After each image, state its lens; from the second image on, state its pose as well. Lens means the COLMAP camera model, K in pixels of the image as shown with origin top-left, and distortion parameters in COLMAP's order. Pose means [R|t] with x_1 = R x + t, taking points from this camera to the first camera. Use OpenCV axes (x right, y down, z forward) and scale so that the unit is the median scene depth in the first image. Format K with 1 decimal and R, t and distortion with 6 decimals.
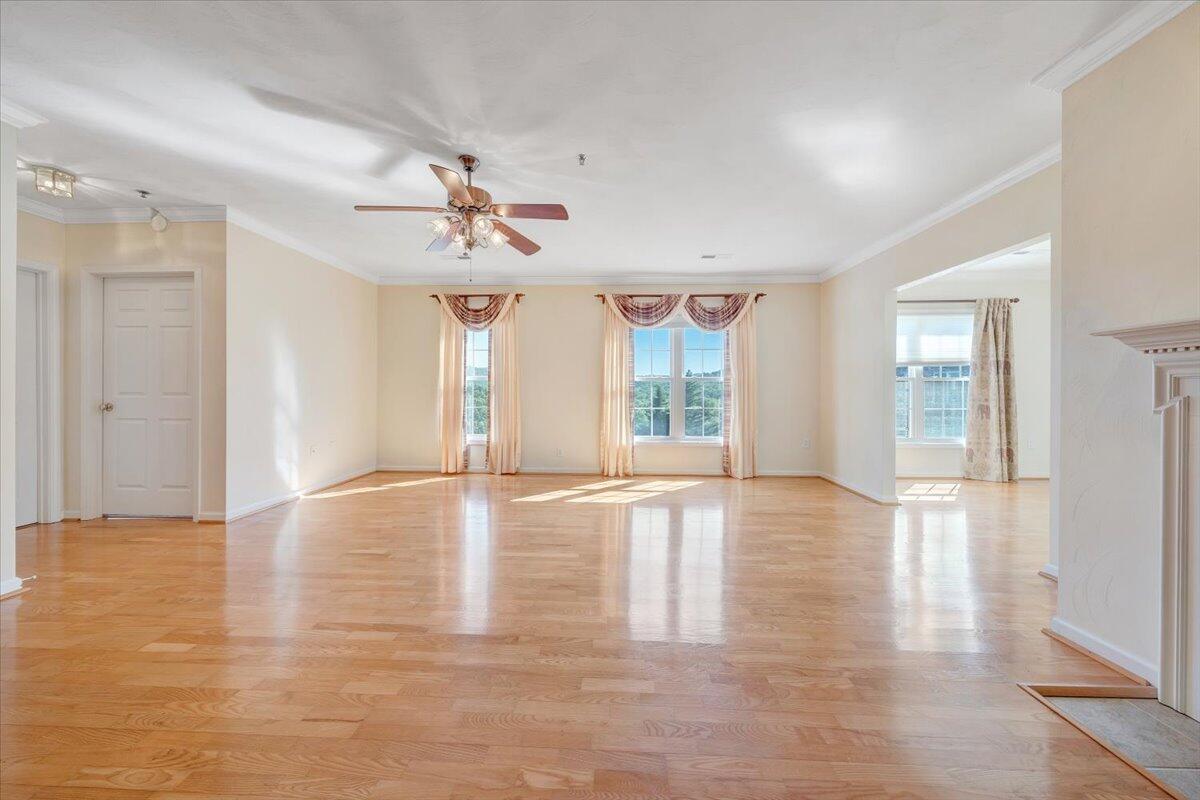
lens RADIAL K [[410.4, 0, 594.4], [0, 410.4, 392.1], [0, 0, 1]] dist [-0.001563, -0.000109]
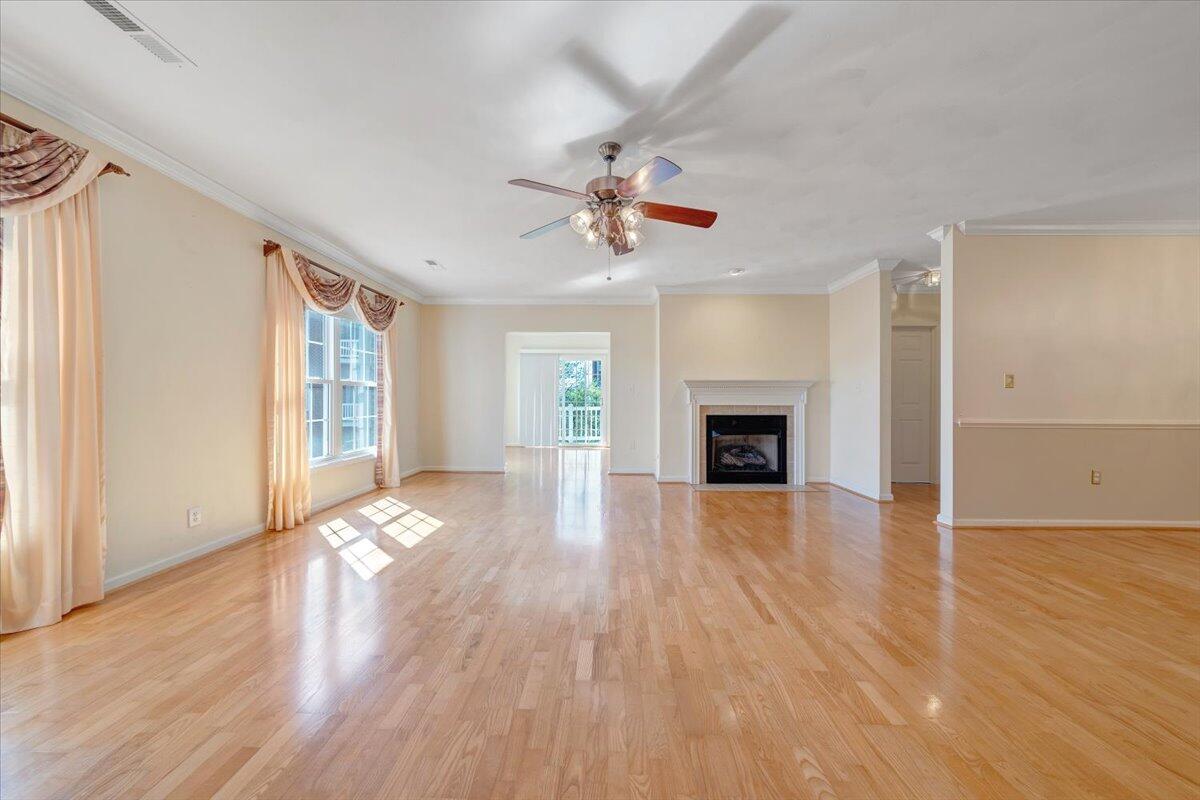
lens RADIAL K [[410.4, 0, 596.6], [0, 410.4, 397.8], [0, 0, 1]] dist [-0.001563, -0.000109]
pose [[-0.015826, -0.000833, 0.999874, -0.618673], [0.001174, 0.999999, 0.000852, -0.001877], [-0.999874, 0.001187, -0.015825, 0.526752]]
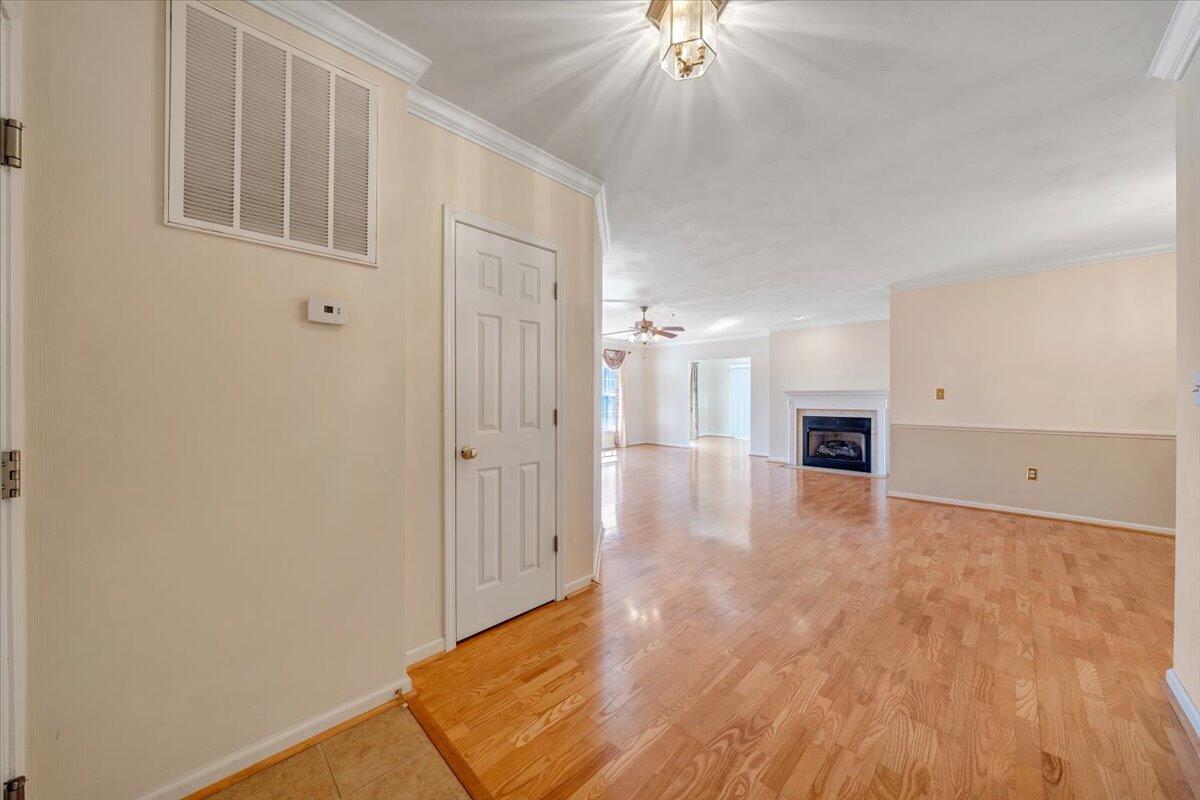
lens RADIAL K [[410.4, 0, 598.3], [0, 410.4, 395.9], [0, 0, 1]] dist [-0.001563, -0.000109]
pose [[0.678839, 0.000124, 0.734287, -1.111012], [0.003927, 0.999985, -0.003799, -0.023585], [-0.734277, 0.005462, 0.678828, -0.205576]]
